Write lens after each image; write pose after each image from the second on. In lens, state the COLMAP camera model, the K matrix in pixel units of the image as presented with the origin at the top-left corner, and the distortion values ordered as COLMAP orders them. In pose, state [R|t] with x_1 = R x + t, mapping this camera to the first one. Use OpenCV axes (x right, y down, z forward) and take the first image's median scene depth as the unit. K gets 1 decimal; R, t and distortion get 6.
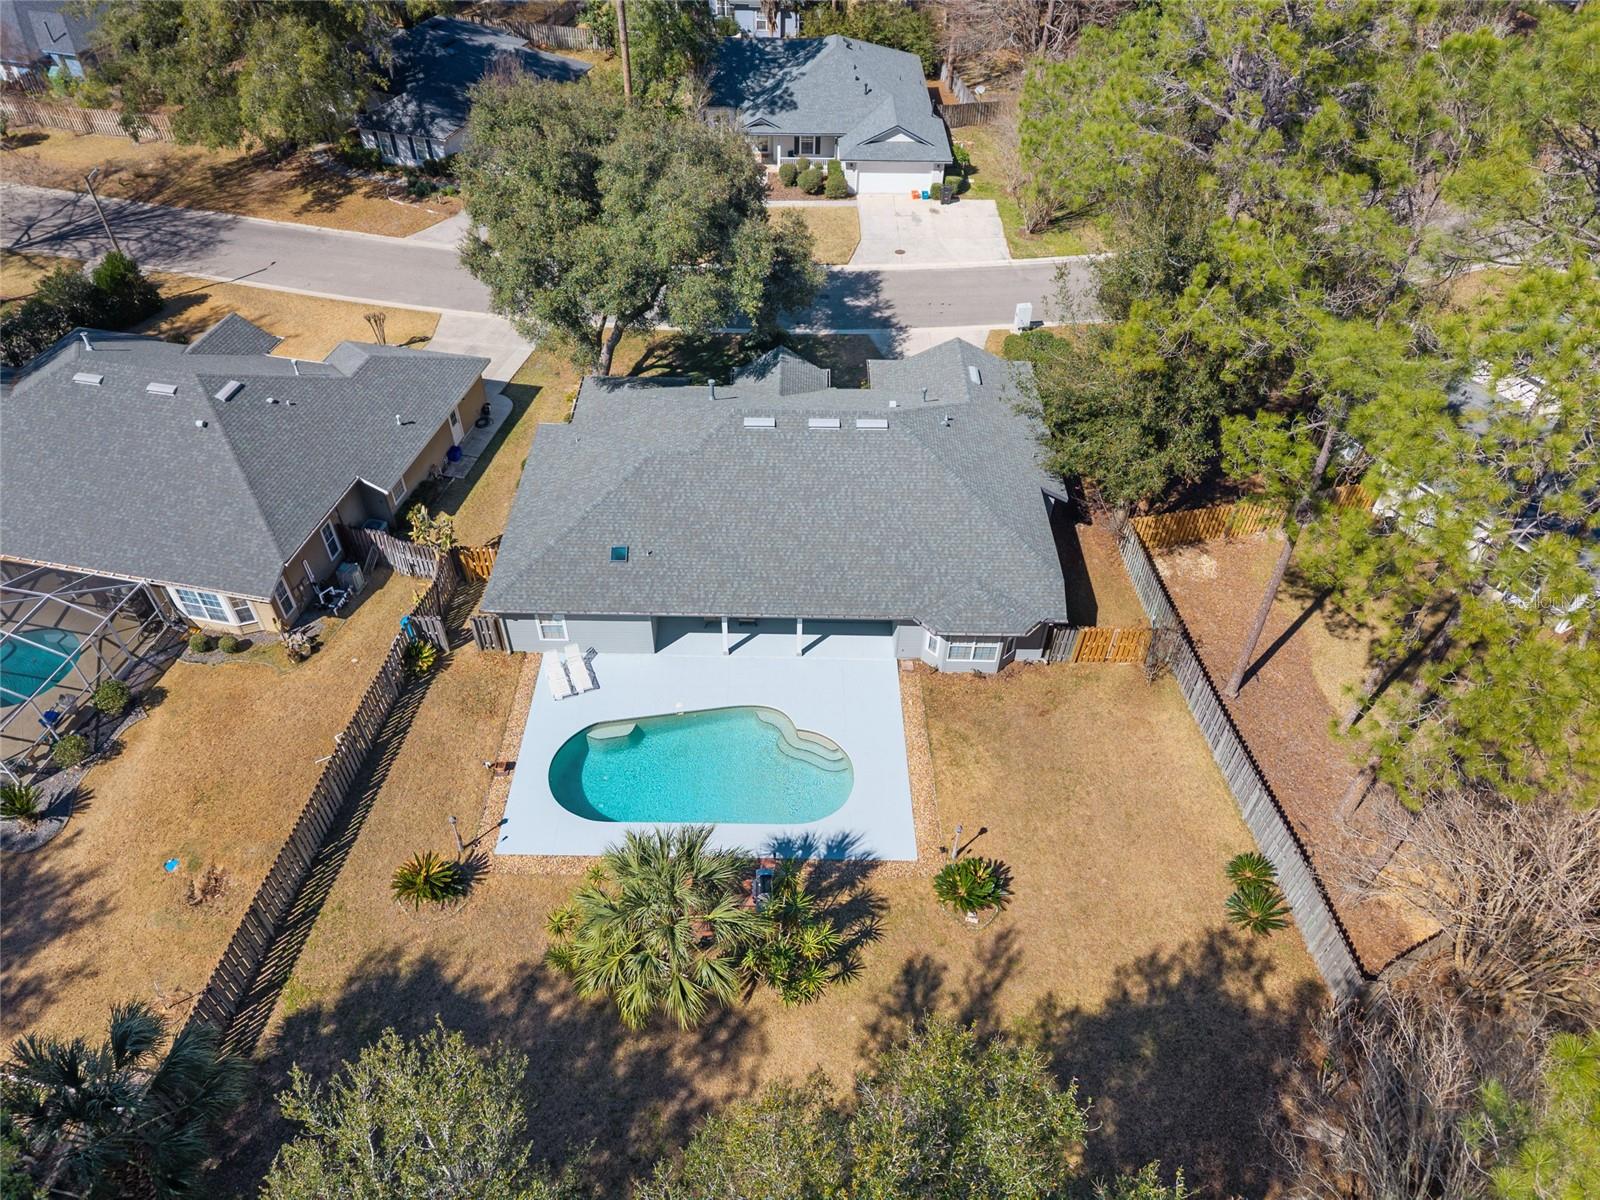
lens RADIAL K [[1056.6, 0, 800.0], [0, 1056.6, 600.0], [0, 0, 1]] dist [-0.001057, -0.006834]
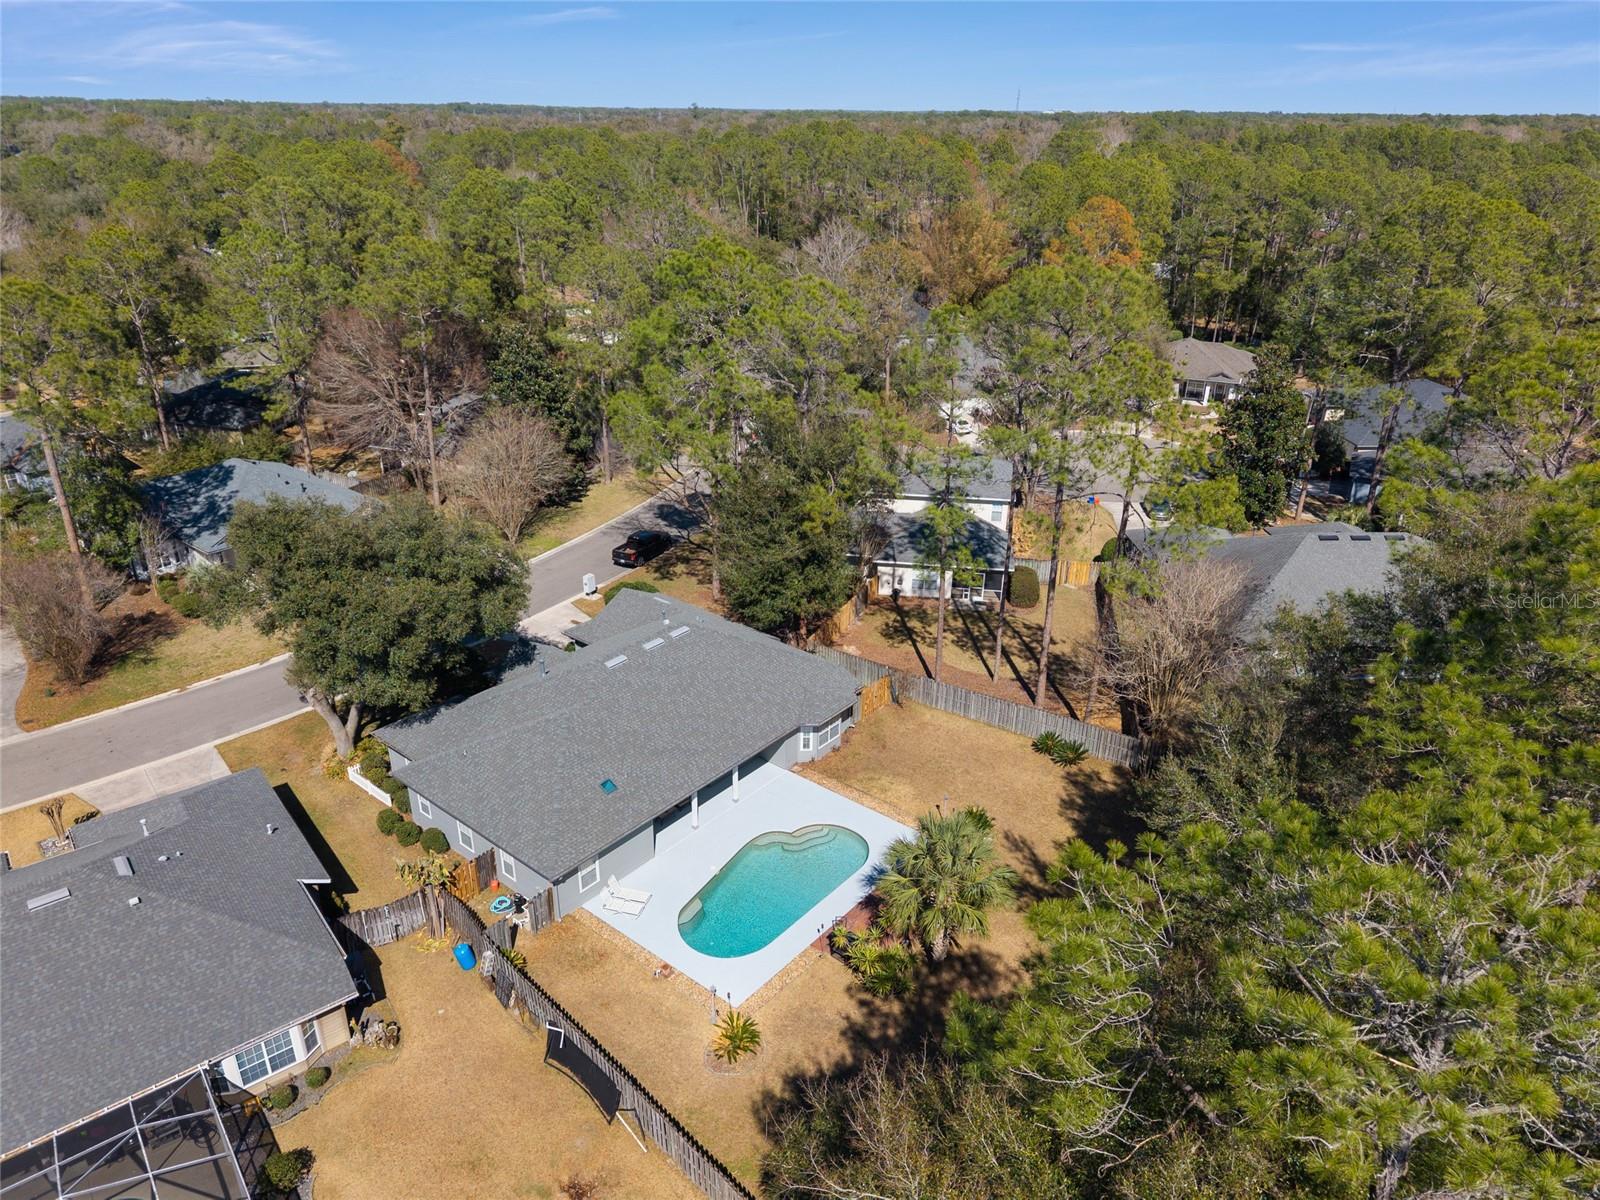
lens RADIAL K [[1056.6, 0, 800.0], [0, 1056.6, 600.0], [0, 0, 1]] dist [-0.001057, -0.006834]
pose [[0.632465, -0.333079, 0.699319, -0.915848], [0.538188, 0.838273, -0.087475, 0.000745], [-0.557084, 0.431690, 0.709437, -0.069555]]
